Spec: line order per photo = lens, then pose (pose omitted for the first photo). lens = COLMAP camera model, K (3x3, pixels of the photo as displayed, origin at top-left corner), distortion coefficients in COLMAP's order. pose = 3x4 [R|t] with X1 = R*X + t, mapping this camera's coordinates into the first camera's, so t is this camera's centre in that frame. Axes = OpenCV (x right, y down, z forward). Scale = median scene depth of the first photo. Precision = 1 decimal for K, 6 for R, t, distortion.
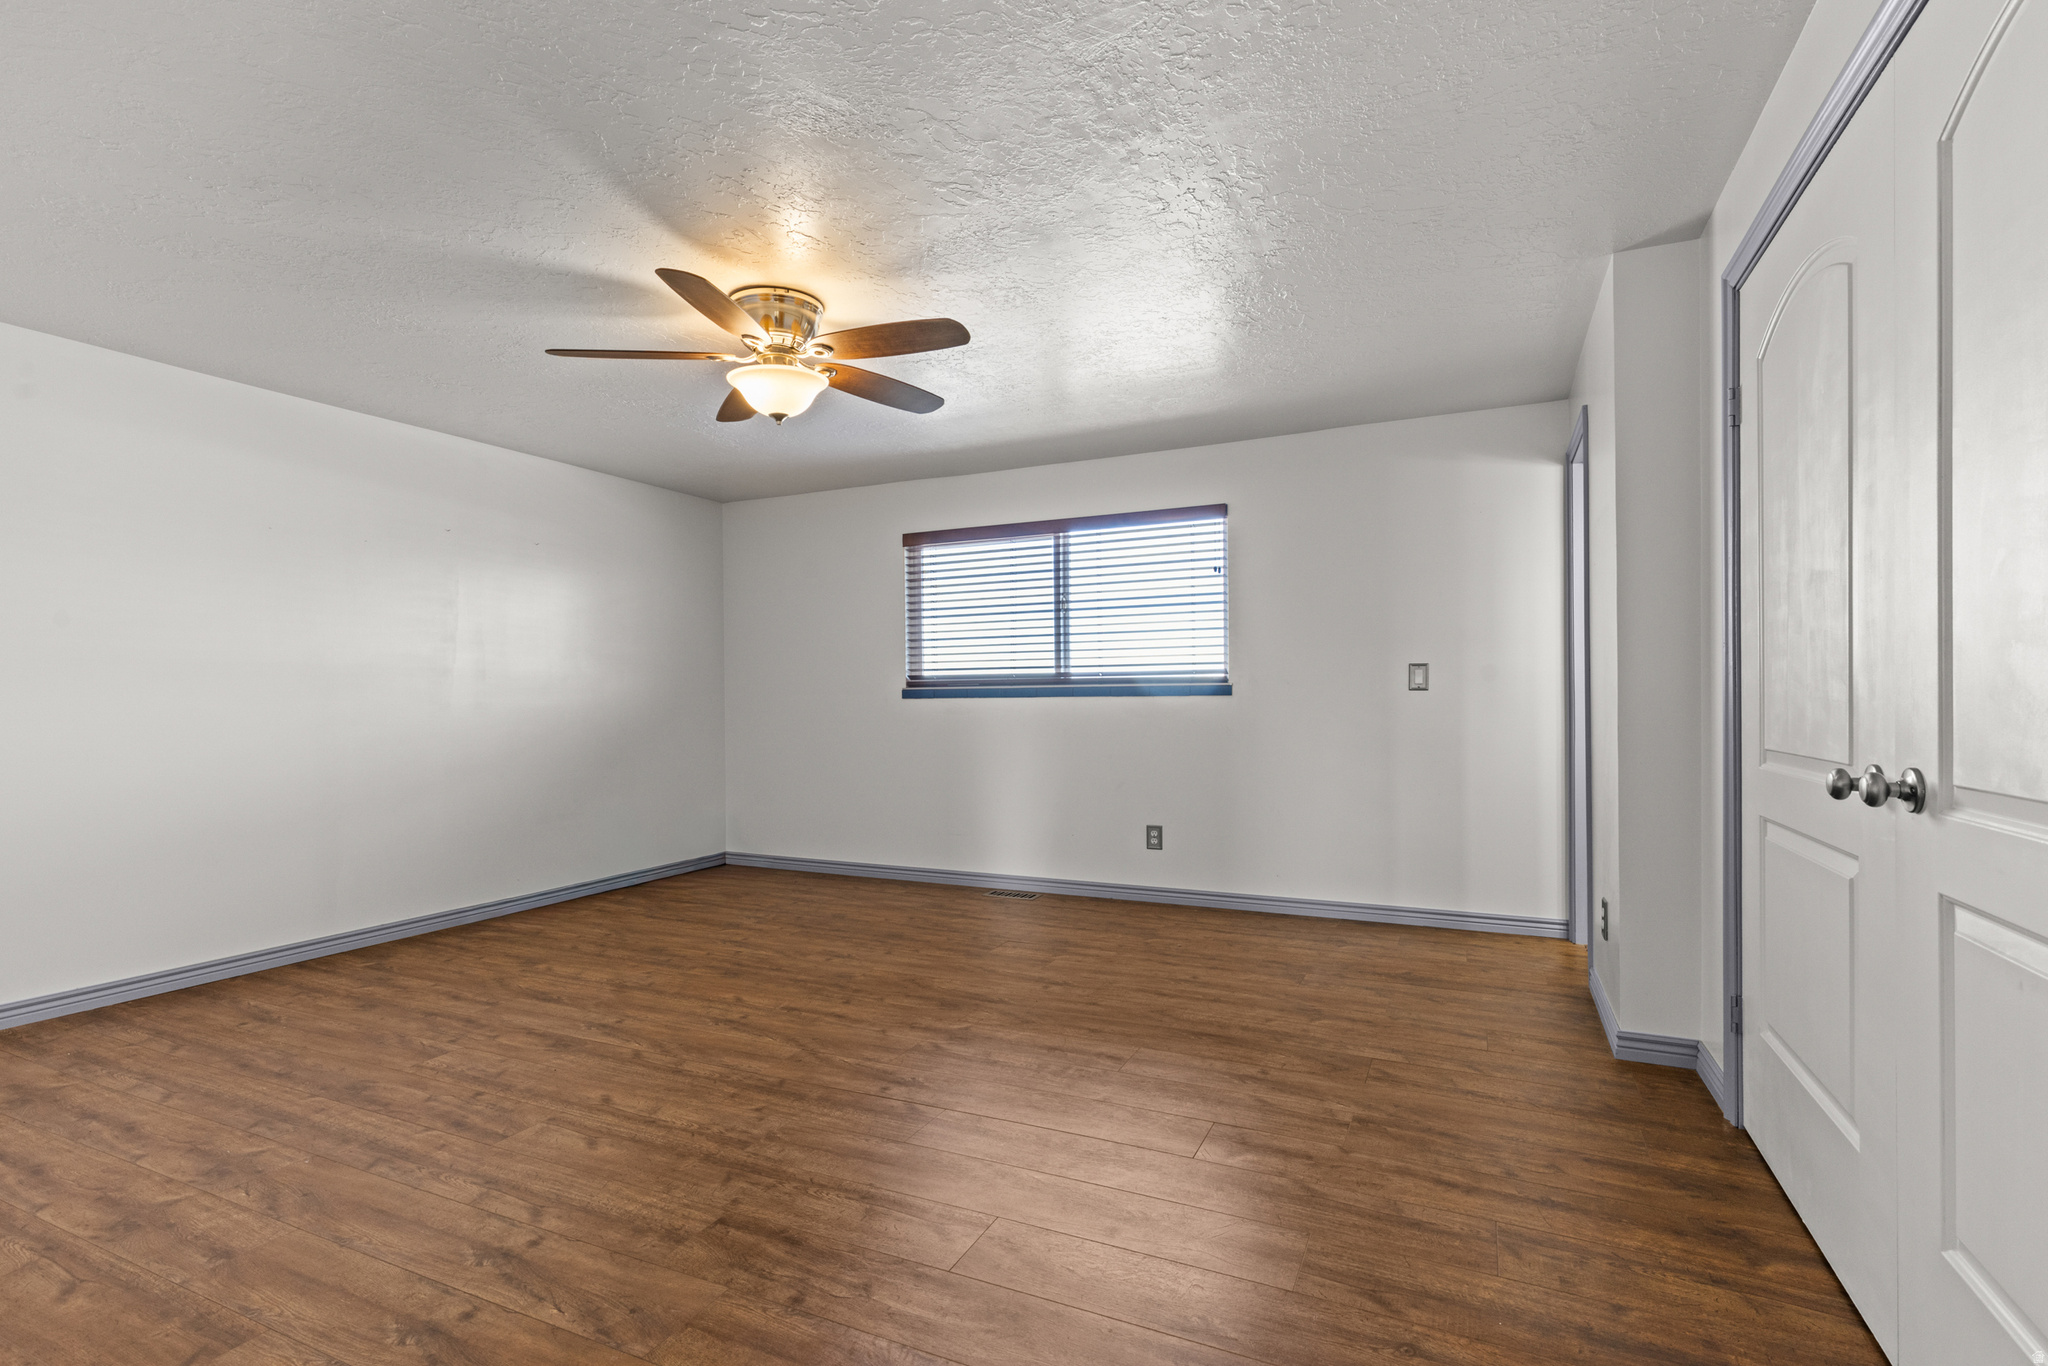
lens RADIAL K [[950.3, 0, 1018.4], [0, 950.3, 692.1], [0, 0, 1]] dist [0.004475, -0.000280]
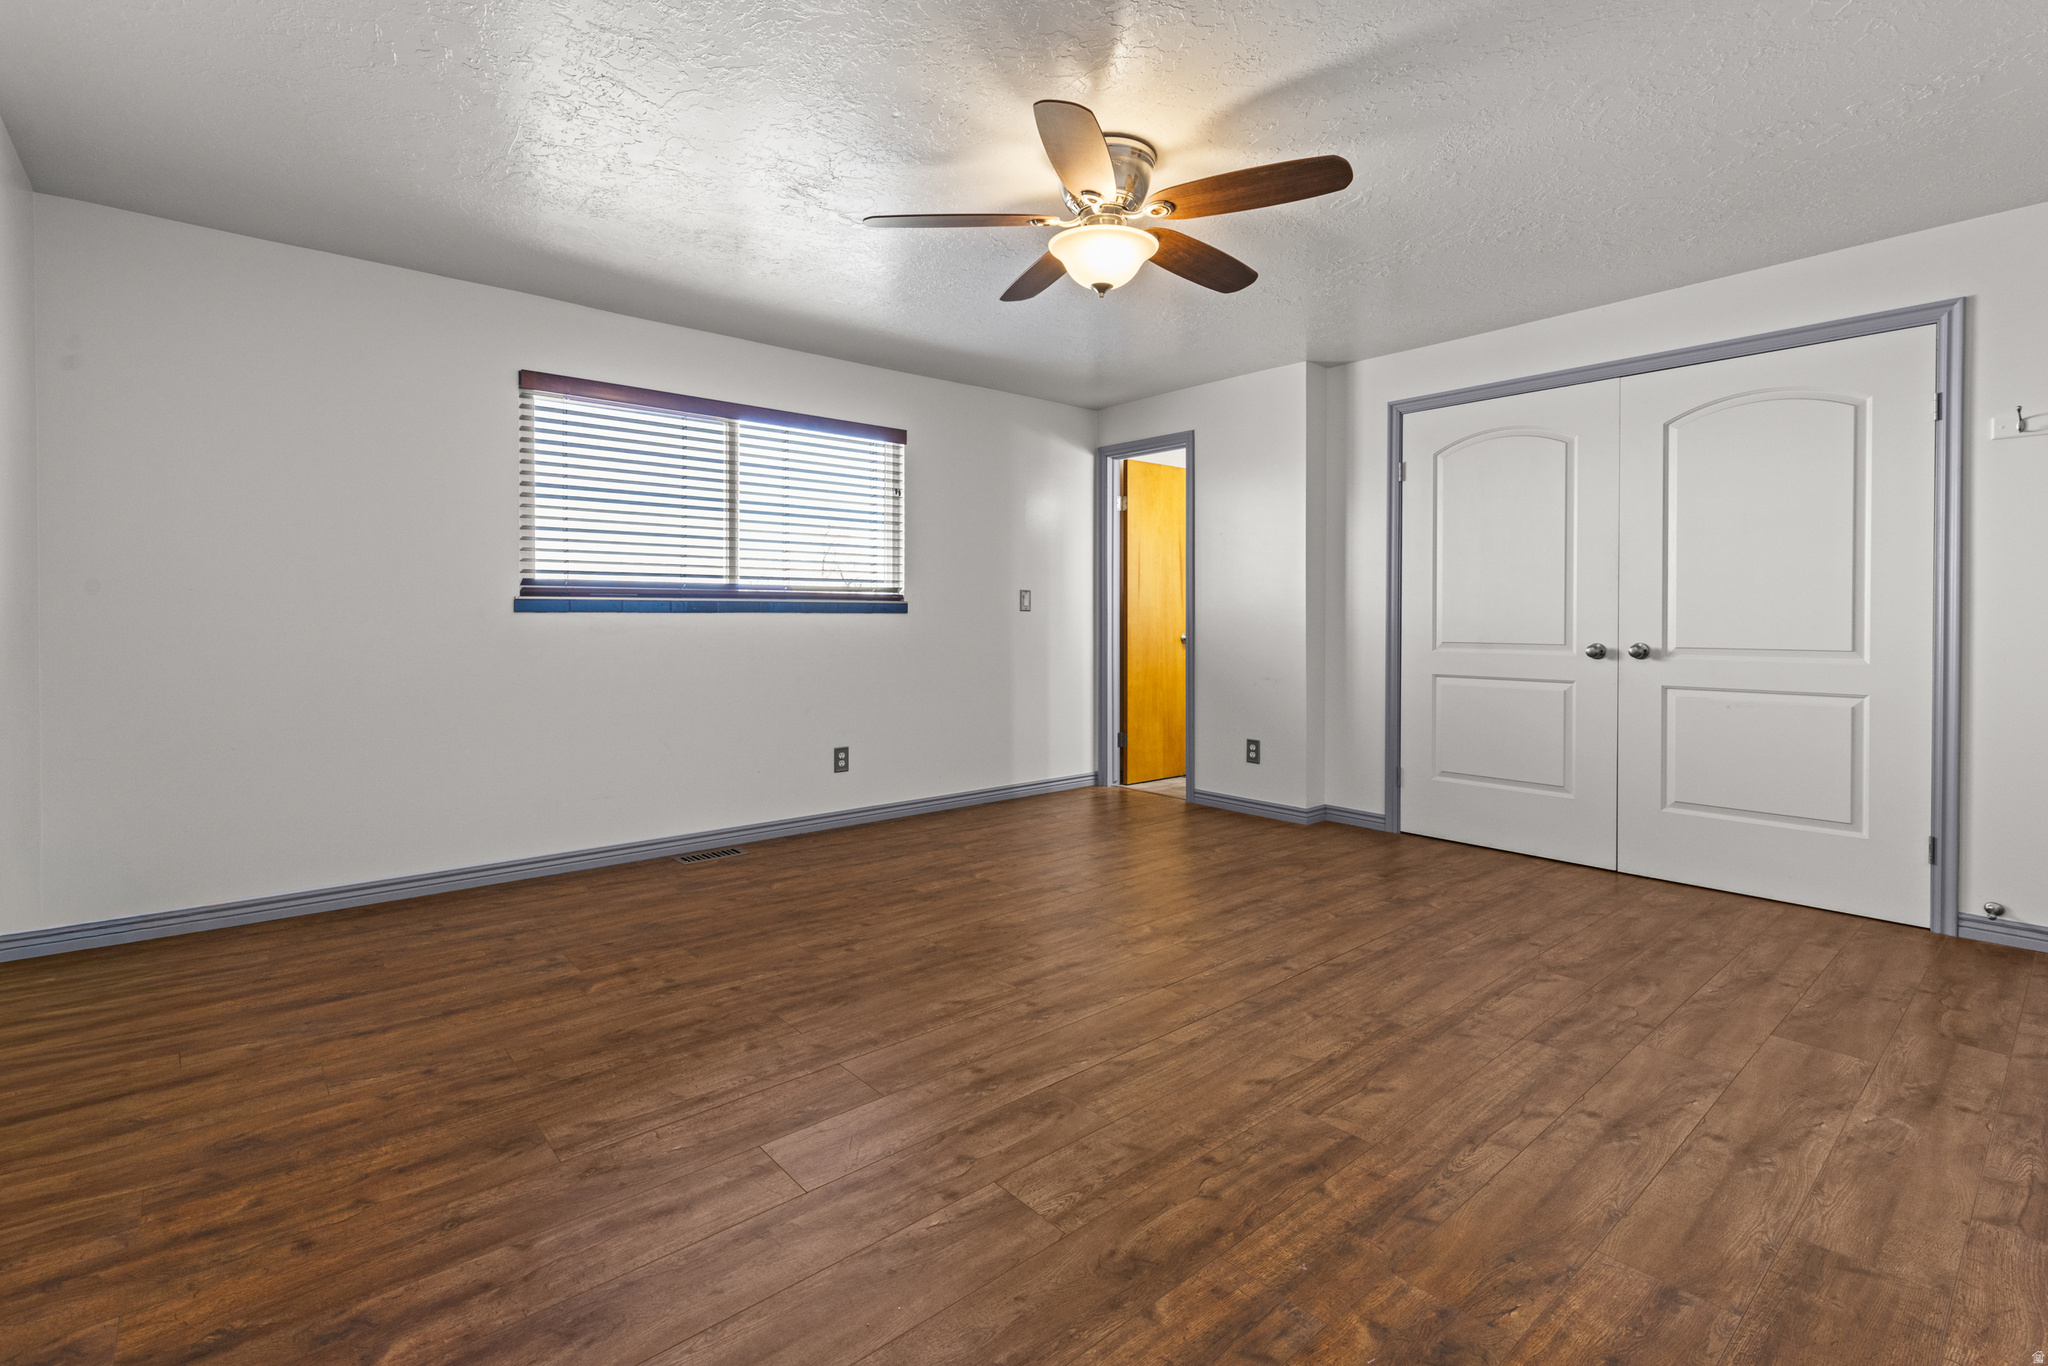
lens RADIAL K [[950.3, 0, 1033.8], [0, 950.3, 626.9], [0, 0, 1]] dist [0.004475, -0.000280]
pose [[0.402793, -0.001898, 0.915289, -0.854337], [-0.011028, 0.999915, 0.006926, 0.012411], [-0.915225, -0.012884, 0.402738, 0.561936]]
